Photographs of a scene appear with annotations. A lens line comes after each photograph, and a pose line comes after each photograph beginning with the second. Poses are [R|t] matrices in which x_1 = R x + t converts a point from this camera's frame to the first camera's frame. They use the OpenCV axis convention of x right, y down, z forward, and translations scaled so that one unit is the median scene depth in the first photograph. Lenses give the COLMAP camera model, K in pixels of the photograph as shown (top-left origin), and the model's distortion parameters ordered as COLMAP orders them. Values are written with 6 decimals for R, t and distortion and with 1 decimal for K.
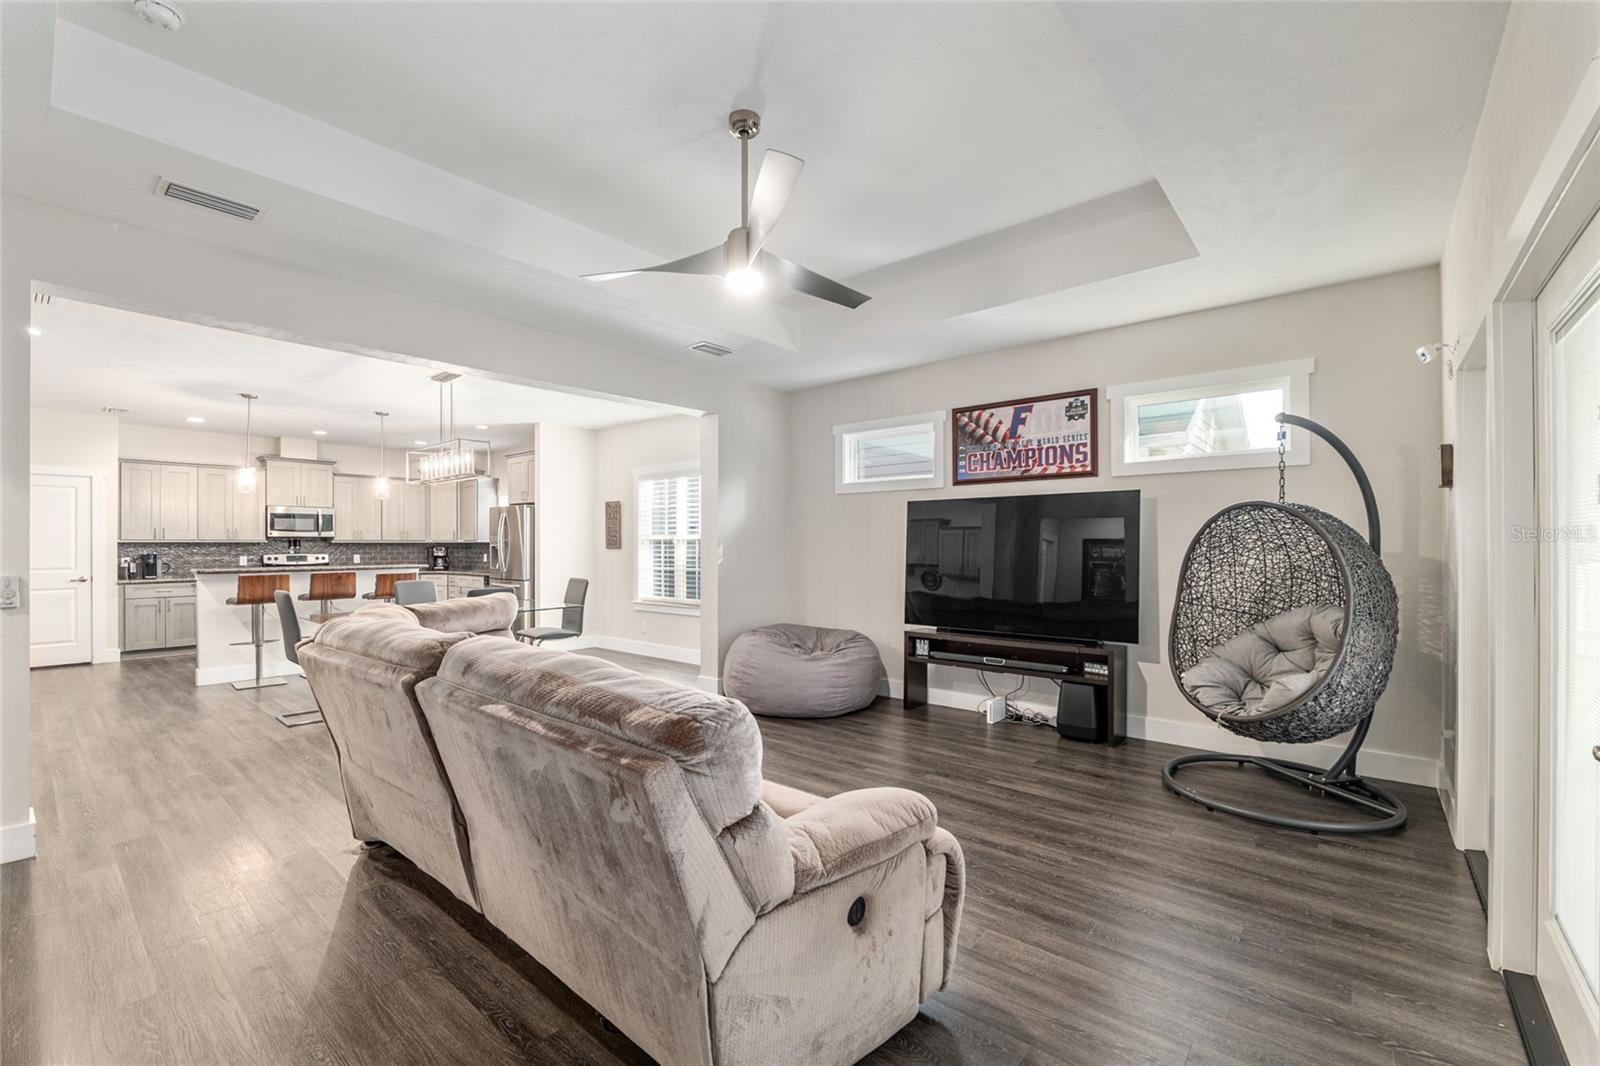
lens RADIAL K [[673.3, 0, 795.6], [0, 673.3, 538.3], [0, 0, 1]] dist [-0.008251, 0.000245]
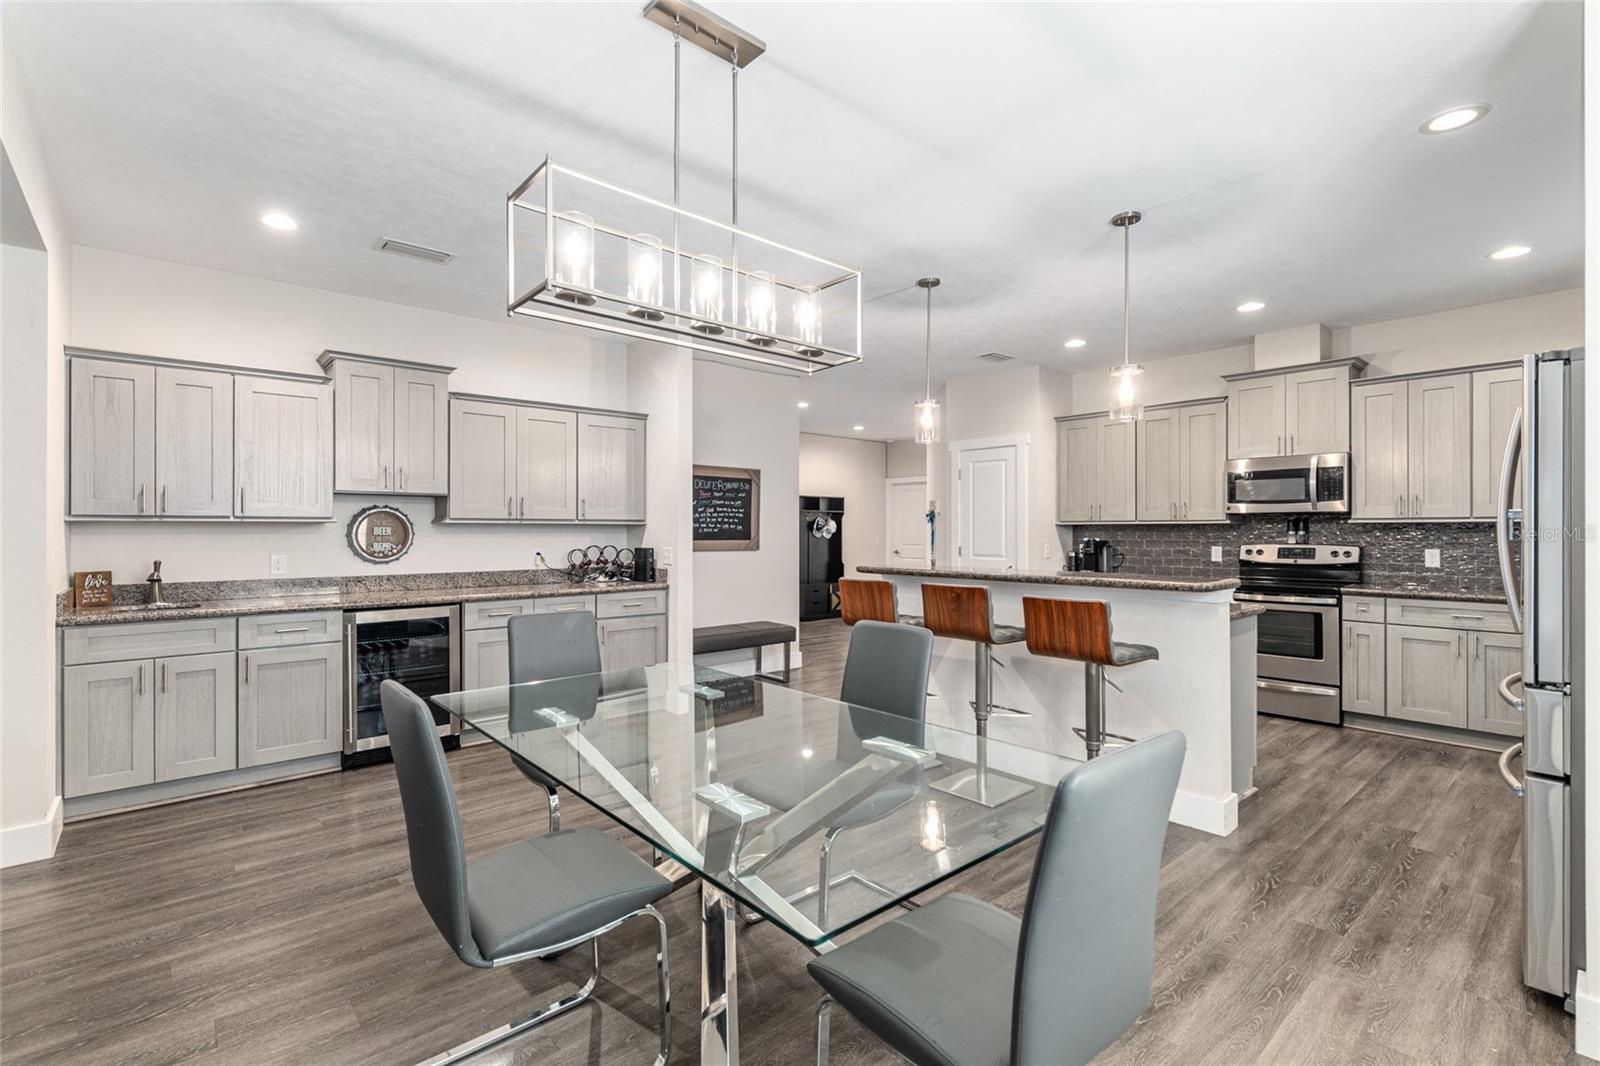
lens RADIAL K [[727.2, 0, 792.9], [0, 727.2, 527.8], [0, 0, 1]] dist [-0.000592, -0.000748]
pose [[-0.152114, 0.000499, -0.988363, -0.111777], [0.010738, 0.999942, -0.001148, 0.006560], [0.988305, -0.010787, -0.152110, 0.731534]]
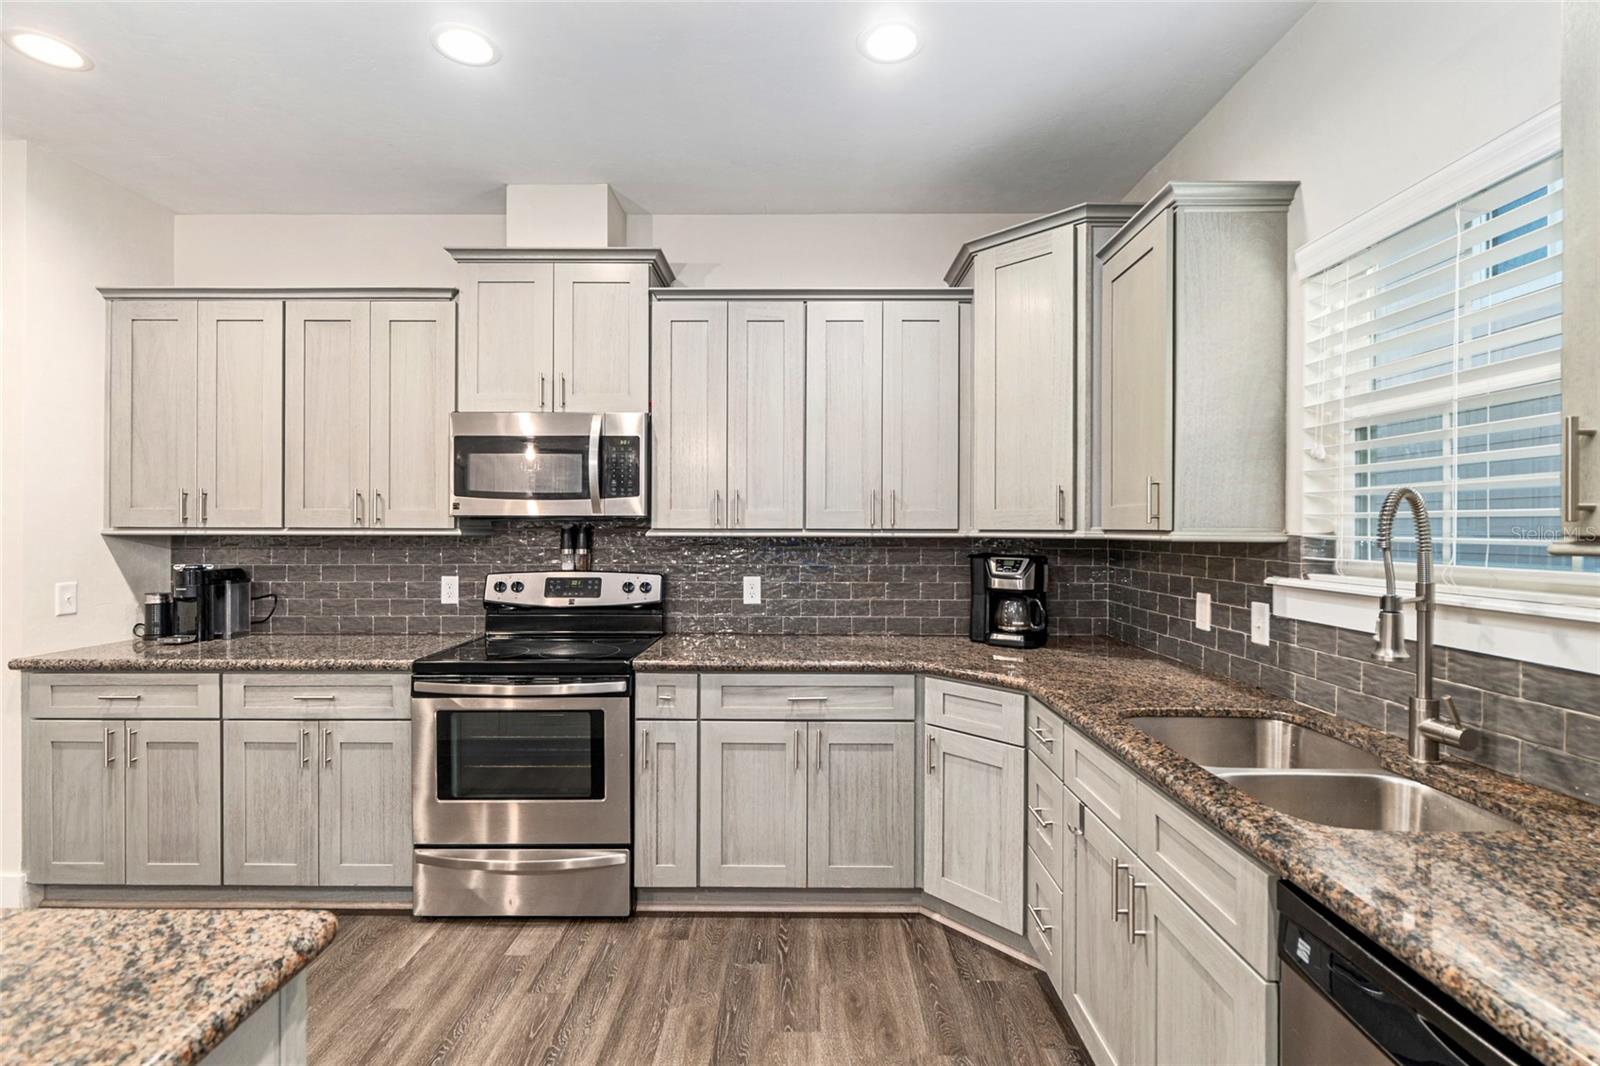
lens RADIAL K [[716.4, 0, 800.7], [0, 716.4, 527.5], [0, 0, 1]] dist [-0.001448, -0.000298]
pose [[0.643138, 0.005111, -0.765733, -0.450088], [0.002666, 0.999957, 0.008914, -0.000014], [0.765746, -0.007774, 0.643097, 0.921358]]
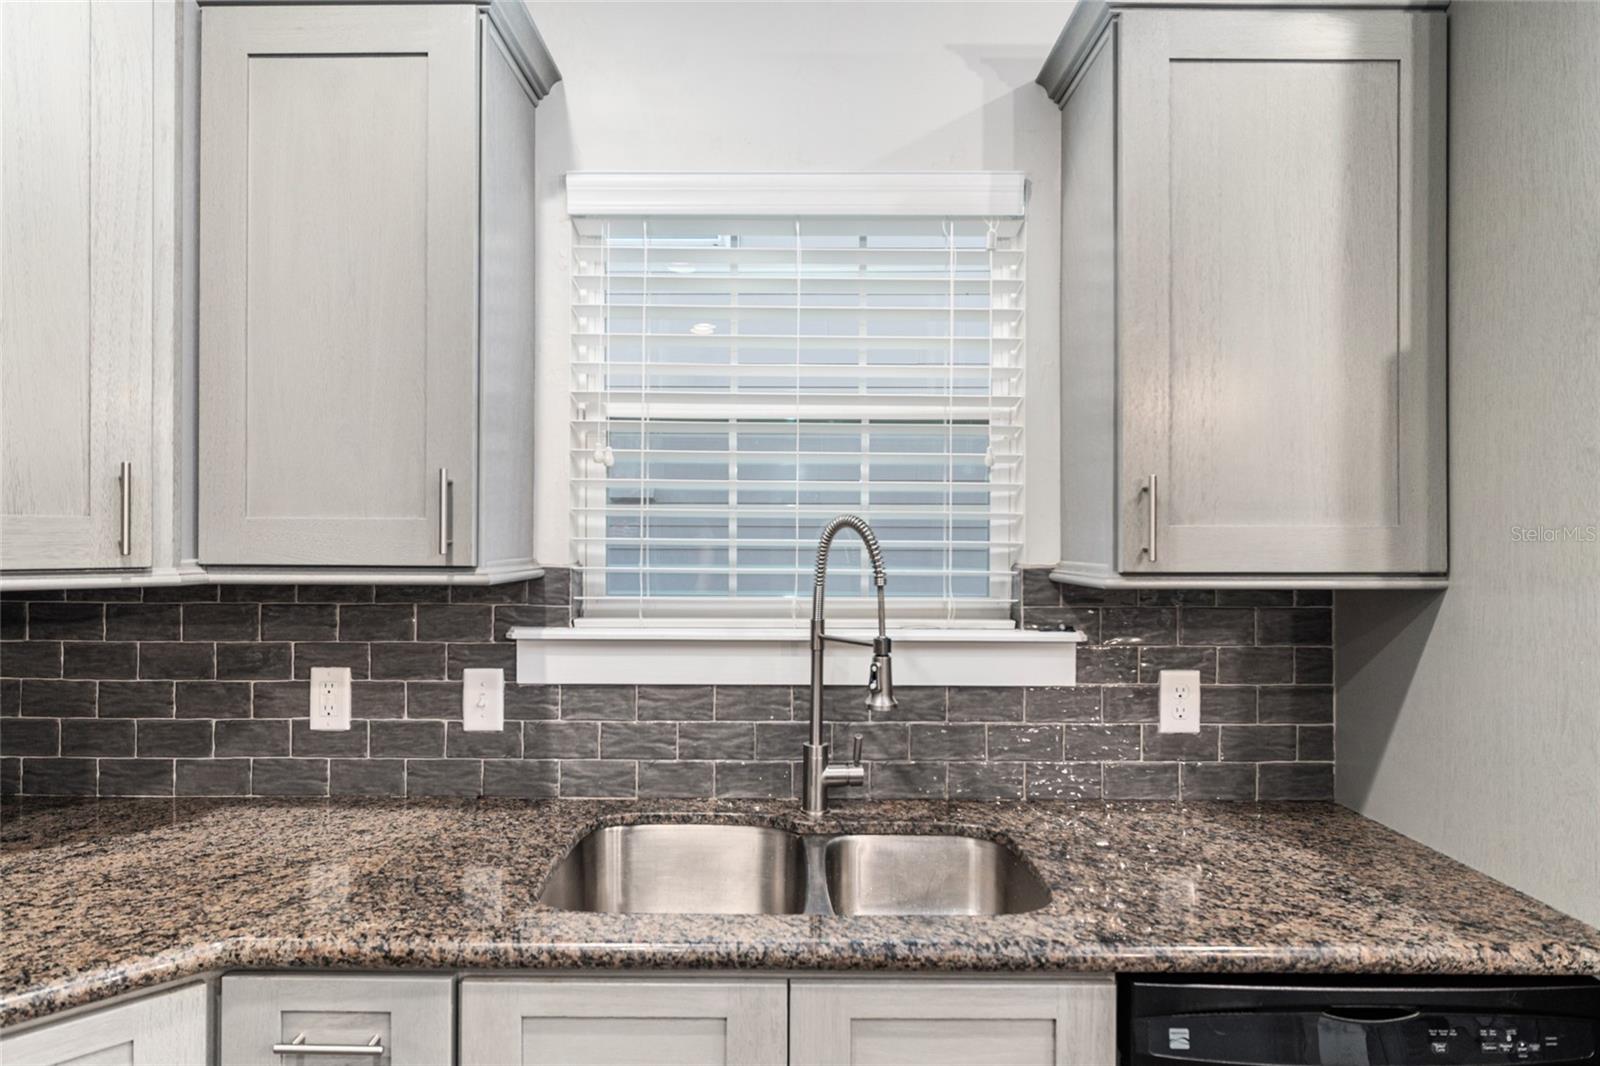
lens RADIAL K [[929.8, 0, 789.6], [0, 929.8, 537.0], [0, 0, 1]] dist [0.001095, 0.000817]
pose [[0.765554, 0.008402, 0.643317, -0.616256], [-0.014056, 0.999894, 0.003668, -0.003546], [-0.643219, -0.011850, 0.765591, 0.989930]]
